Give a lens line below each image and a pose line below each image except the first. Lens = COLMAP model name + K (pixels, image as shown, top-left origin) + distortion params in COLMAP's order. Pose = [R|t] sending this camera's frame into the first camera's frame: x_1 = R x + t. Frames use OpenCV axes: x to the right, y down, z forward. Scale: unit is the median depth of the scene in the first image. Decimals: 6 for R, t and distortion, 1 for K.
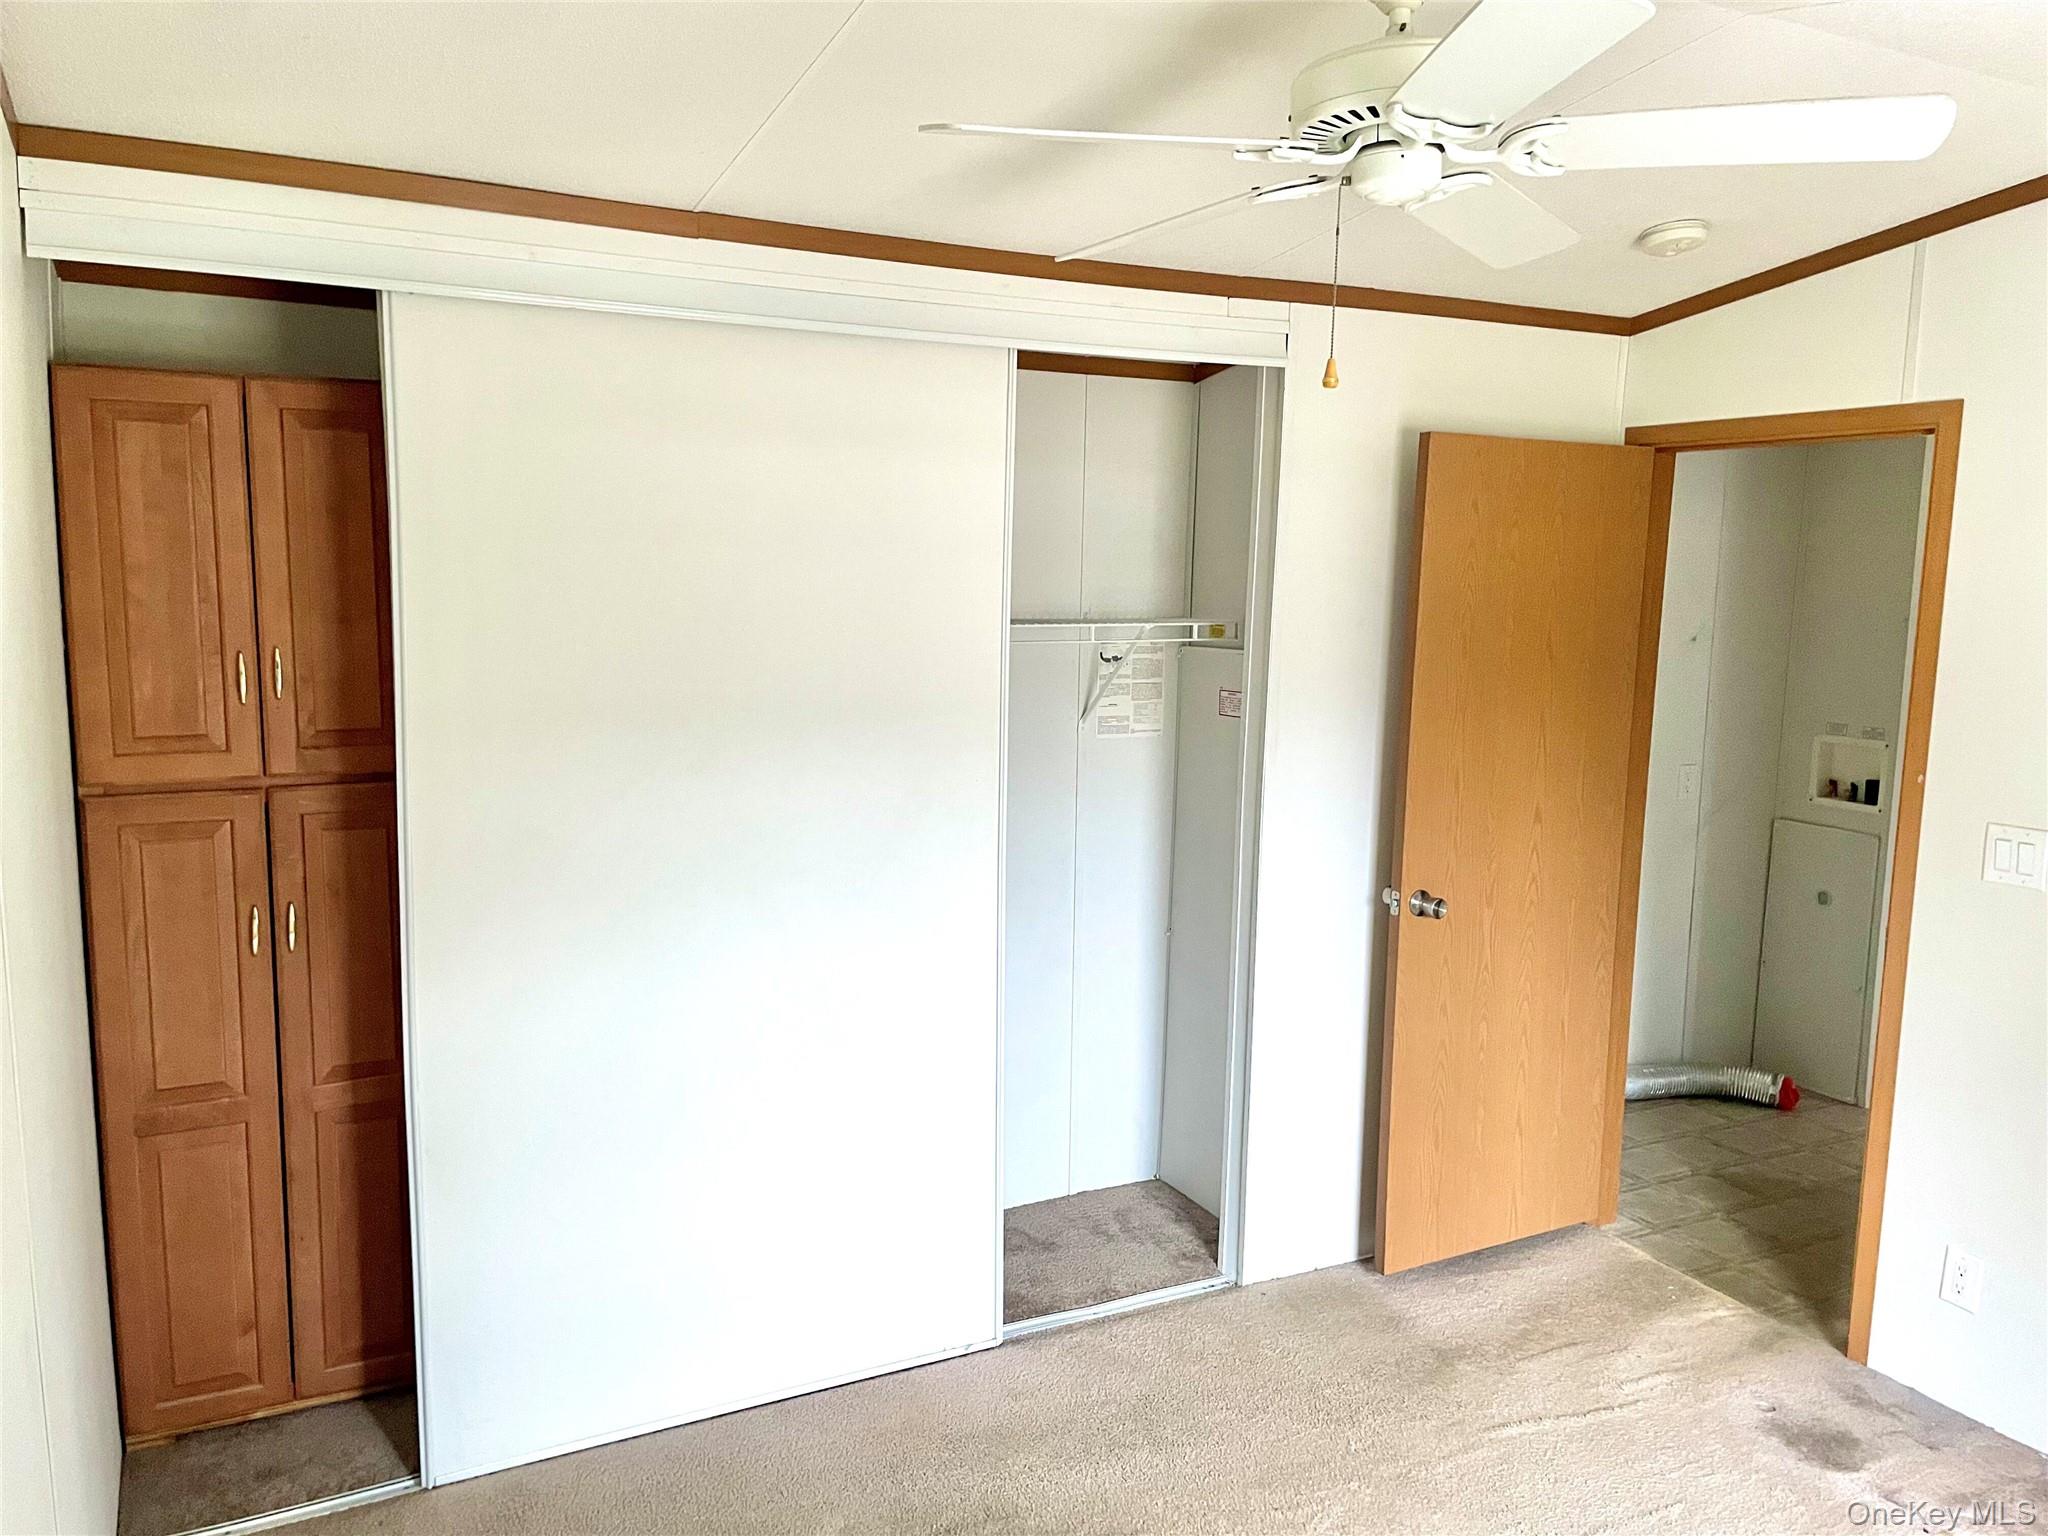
lens RADIAL K [[1538.1, 0, 1015.7], [0, 1538.1, 759.2], [0, 0, 1]] dist [0.102141, -0.133184]
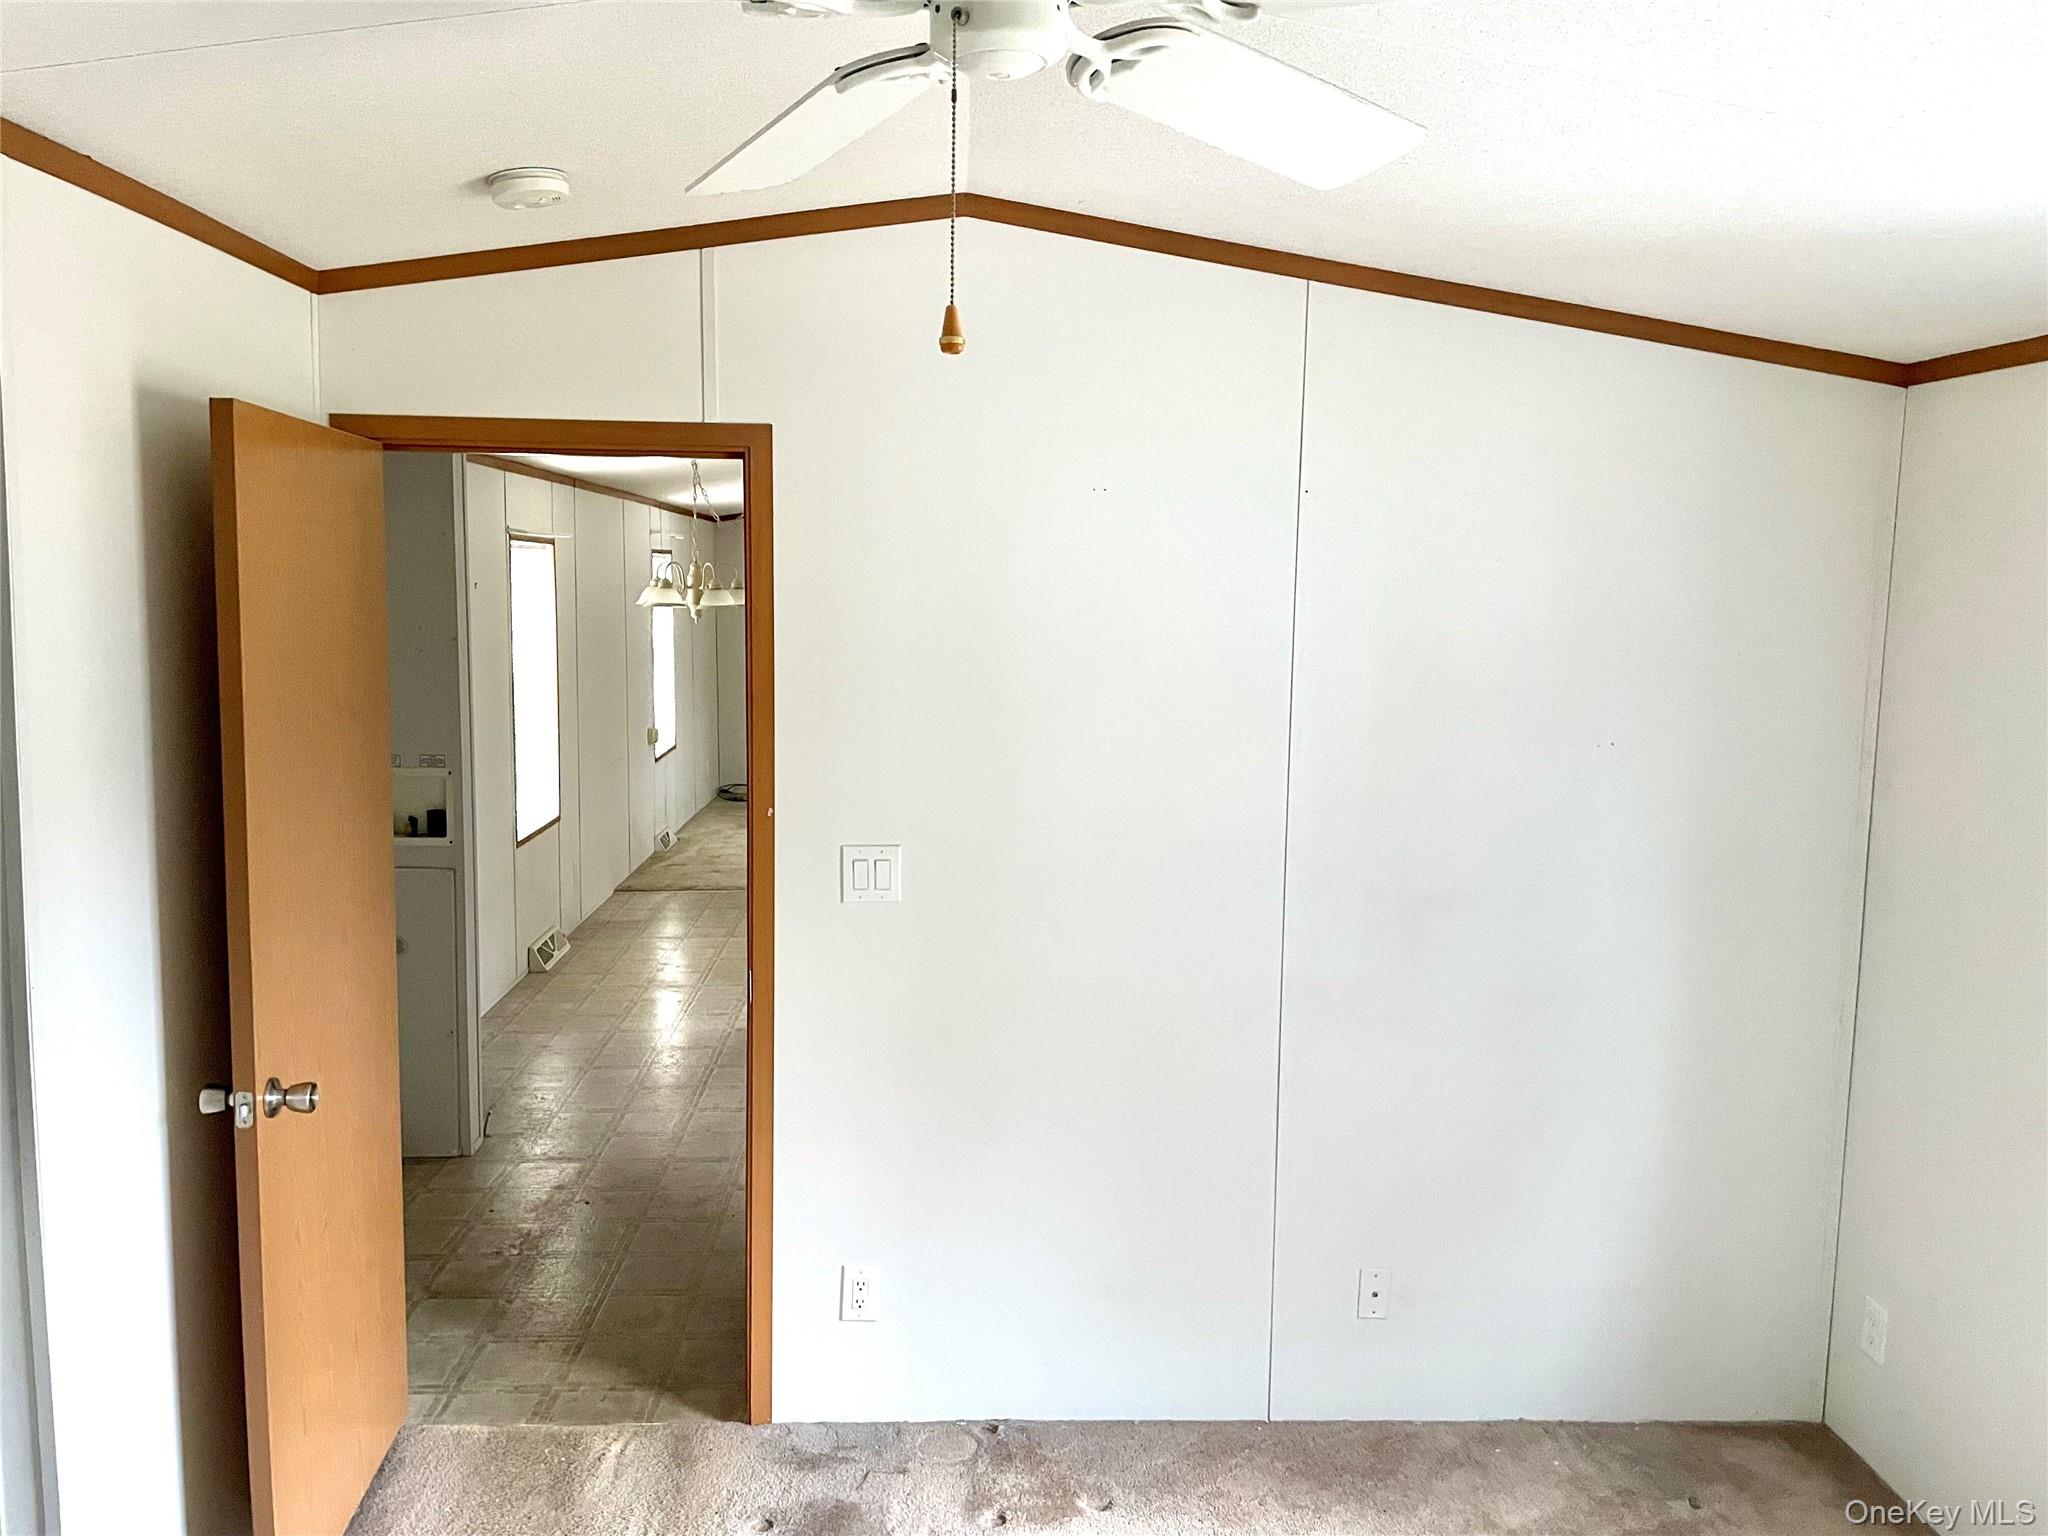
lens RADIAL K [[1544.2, 0, 1019.8], [0, 1544.2, 759.2], [0, 0, 1]] dist [0.109667, -0.145474]
pose [[0.422165, -0.115034, 0.899191, -0.206528], [0.111078, 0.991006, 0.074630, -0.069868], [-0.899688, 0.068374, 0.431145, 0.411023]]
